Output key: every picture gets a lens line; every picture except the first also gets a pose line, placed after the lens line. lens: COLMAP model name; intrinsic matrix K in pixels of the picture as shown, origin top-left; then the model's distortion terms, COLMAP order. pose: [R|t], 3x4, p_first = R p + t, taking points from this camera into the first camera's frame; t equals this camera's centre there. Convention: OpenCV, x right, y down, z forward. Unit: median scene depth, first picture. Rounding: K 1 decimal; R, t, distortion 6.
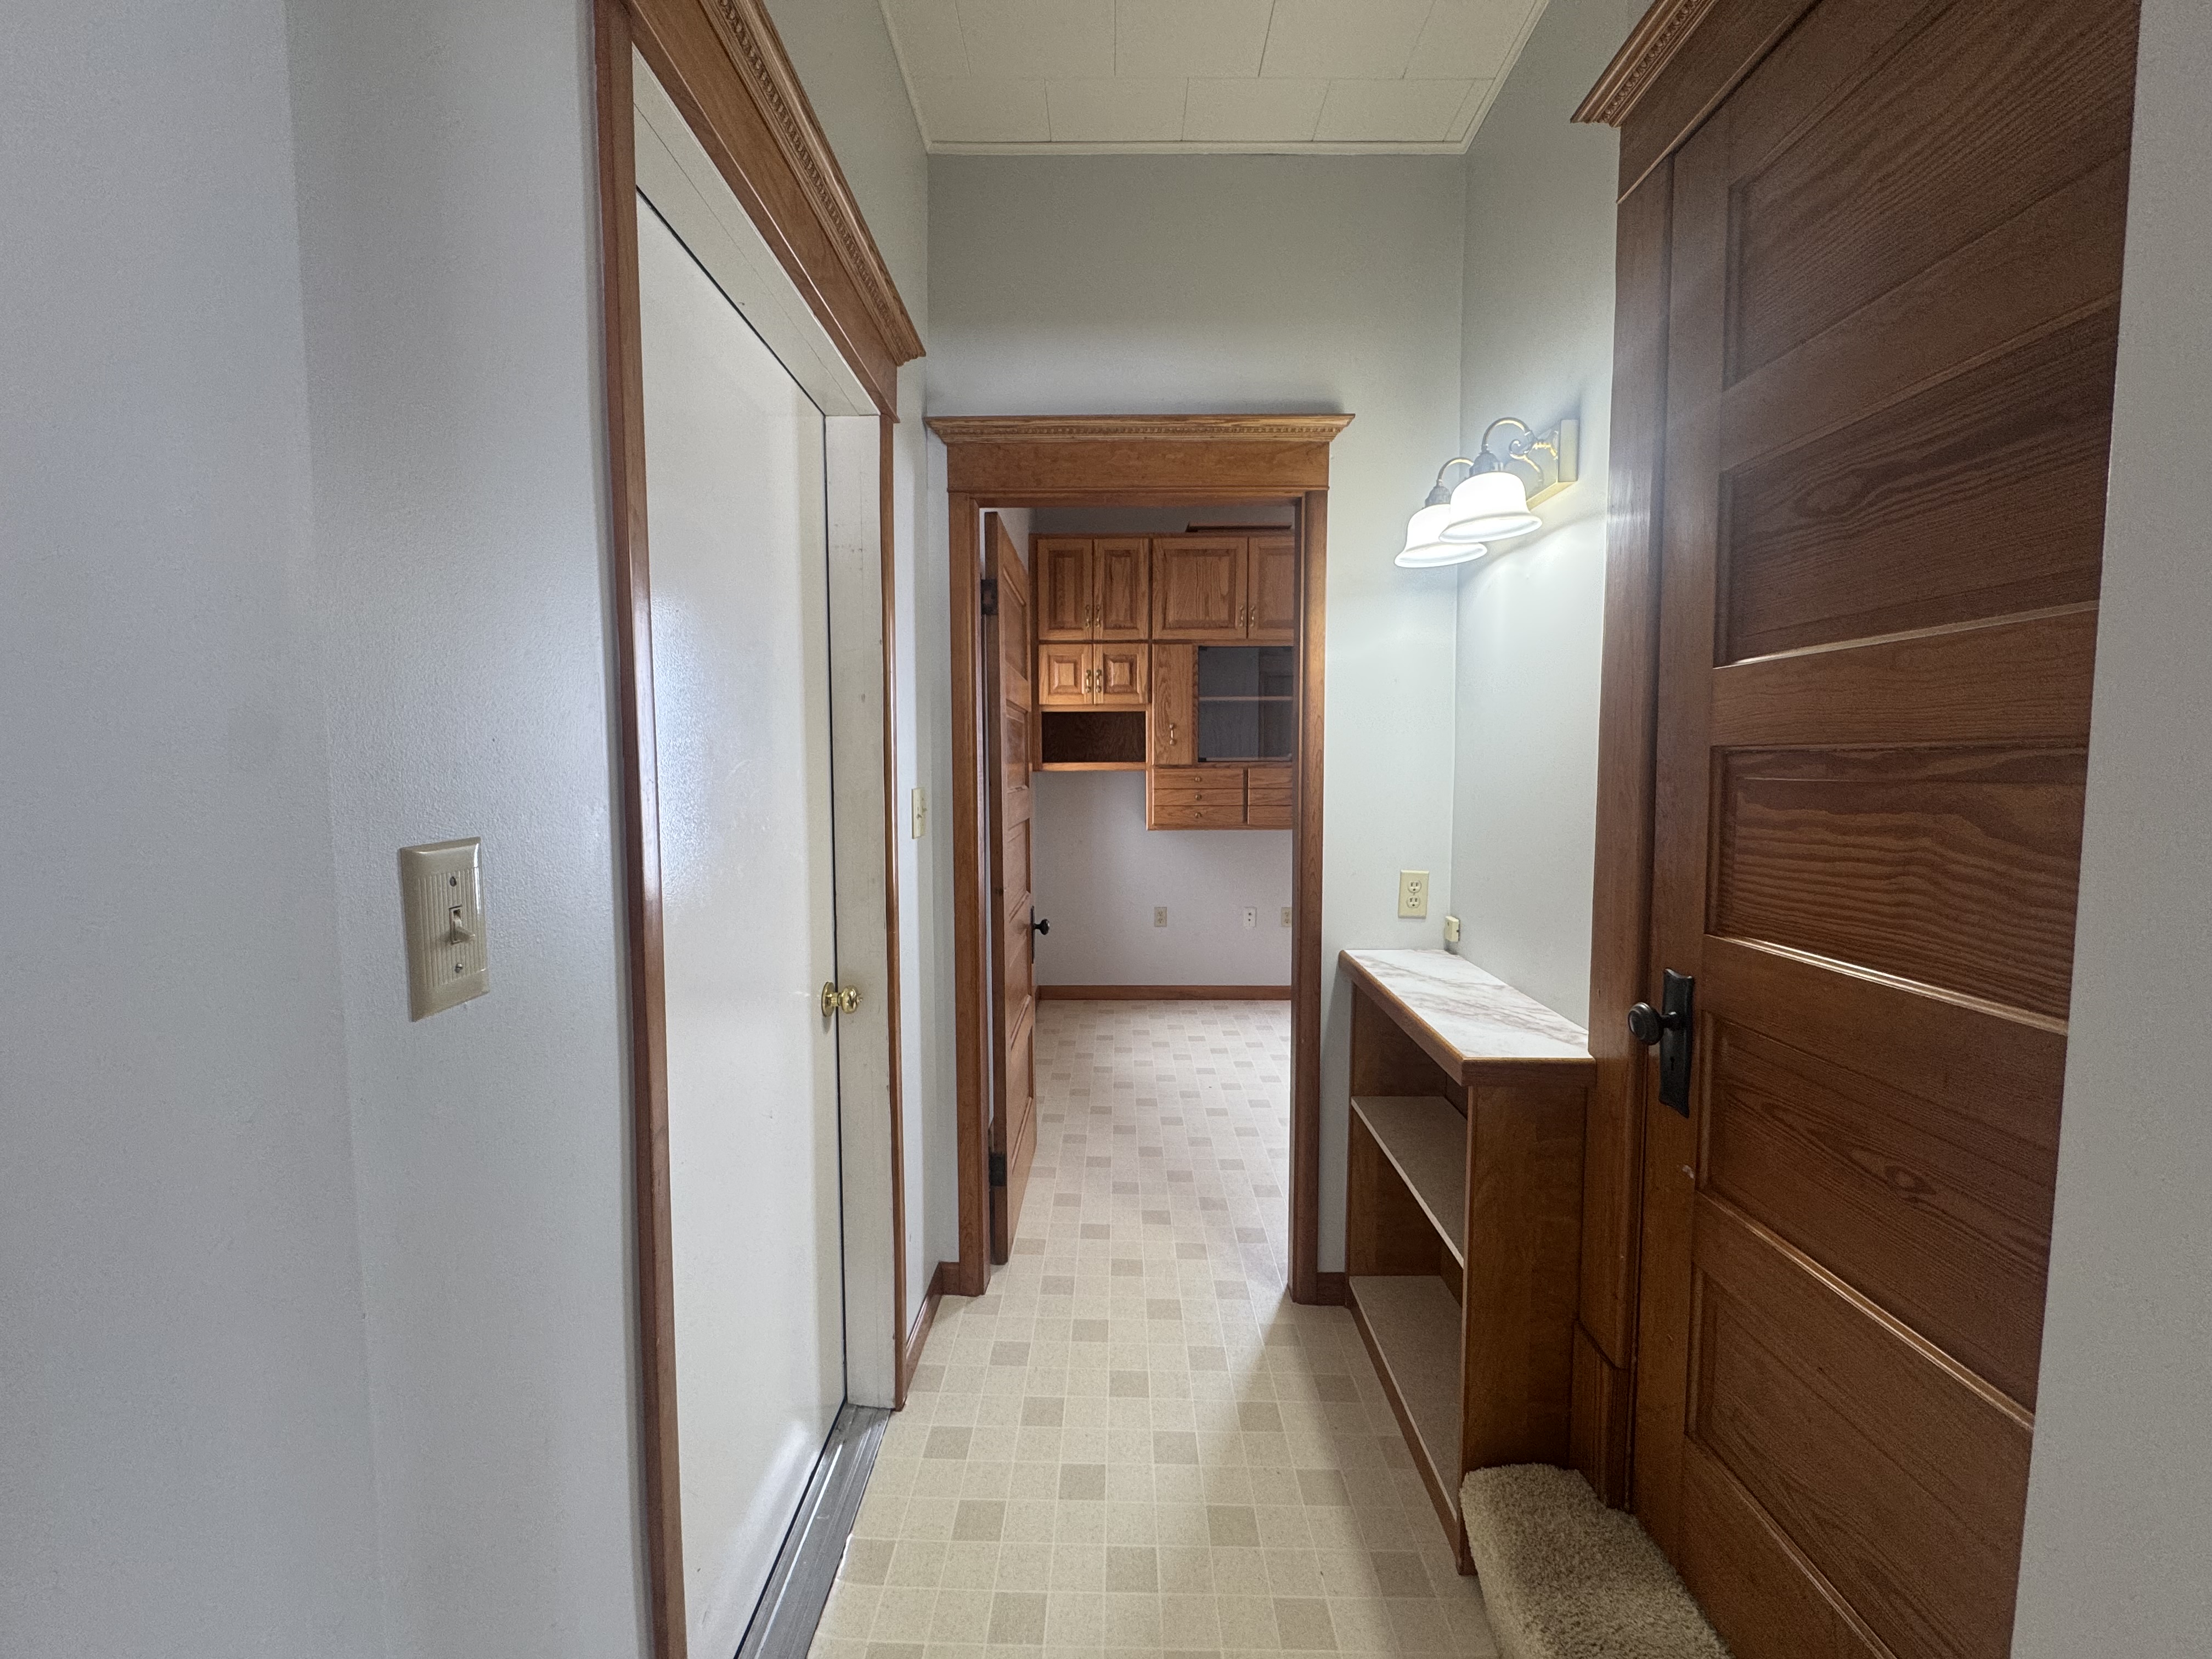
lens RADIAL K [[885.4, 0, 1107.4], [0, 885.4, 824.7], [0, 0, 1]] dist [-0.002316, -0.000712]
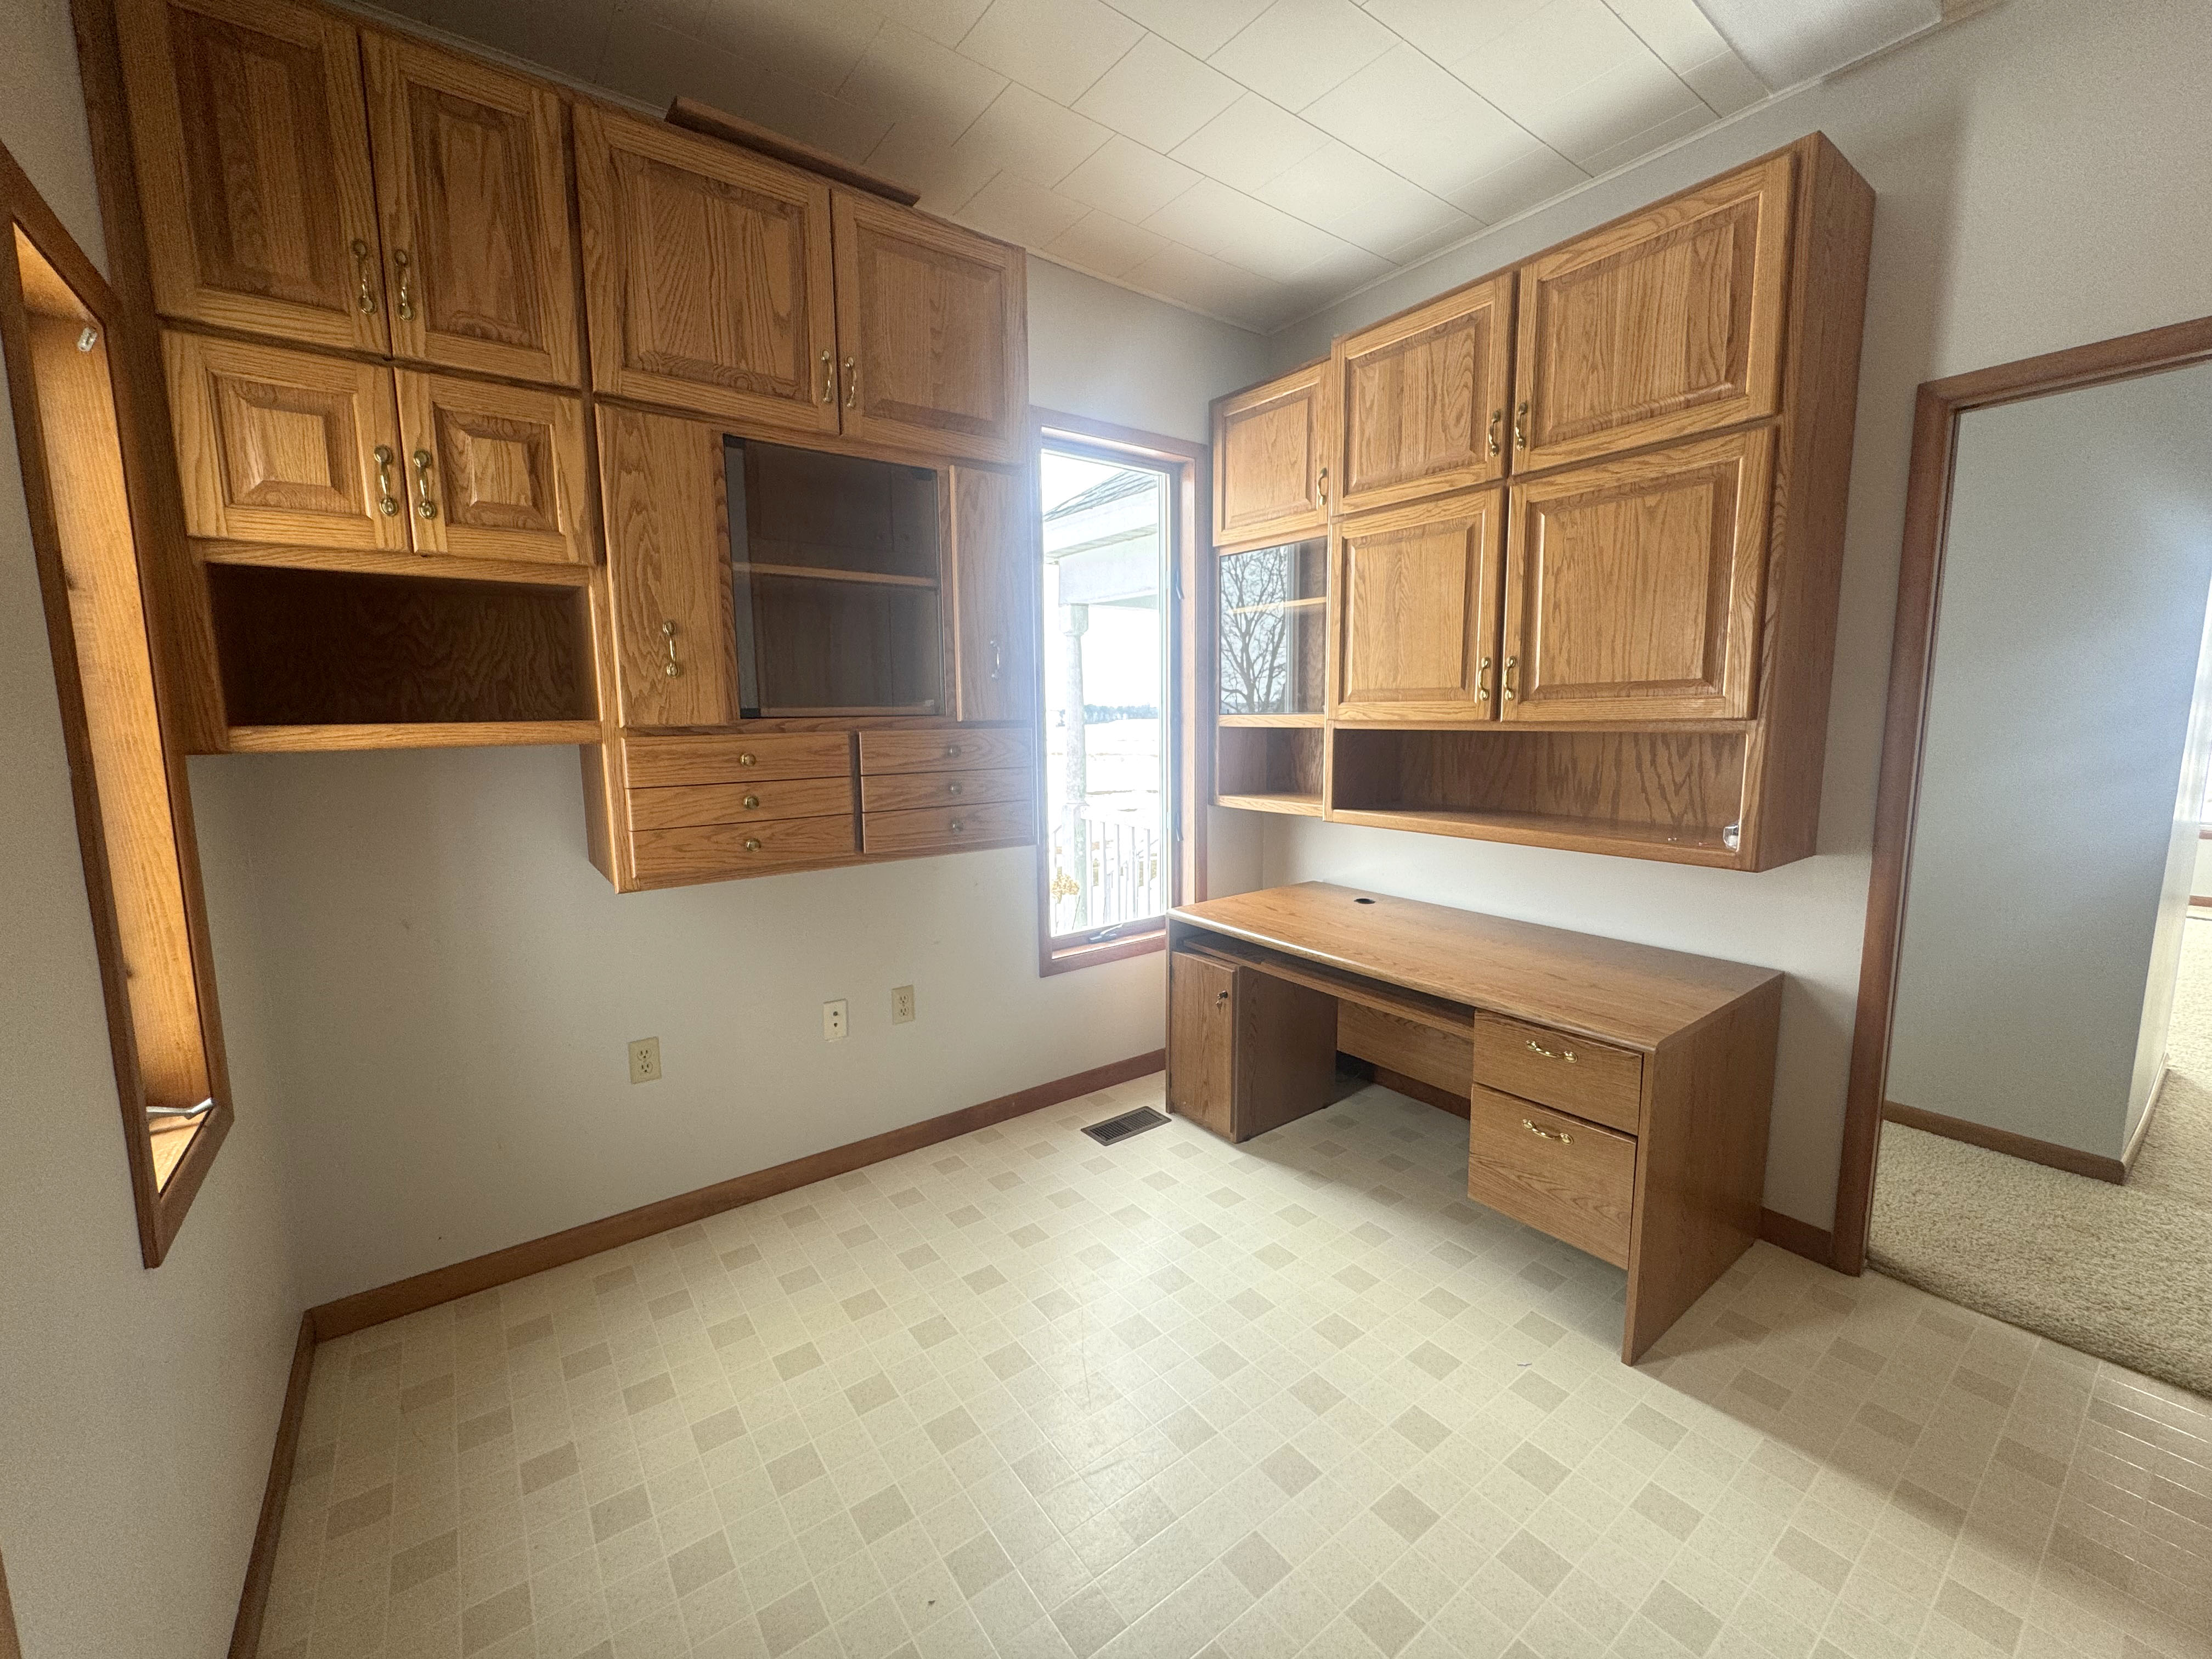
lens RADIAL K [[885.4, 0, 1107.4], [0, 885.4, 824.7], [0, 0, 1]] dist [-0.002316, -0.000712]
pose [[0.796226, -0.083815, 0.599165, -0.015381], [0.049706, 0.996072, 0.073283, -0.043199], [-0.602954, -0.028568, 0.797265, 0.564922]]
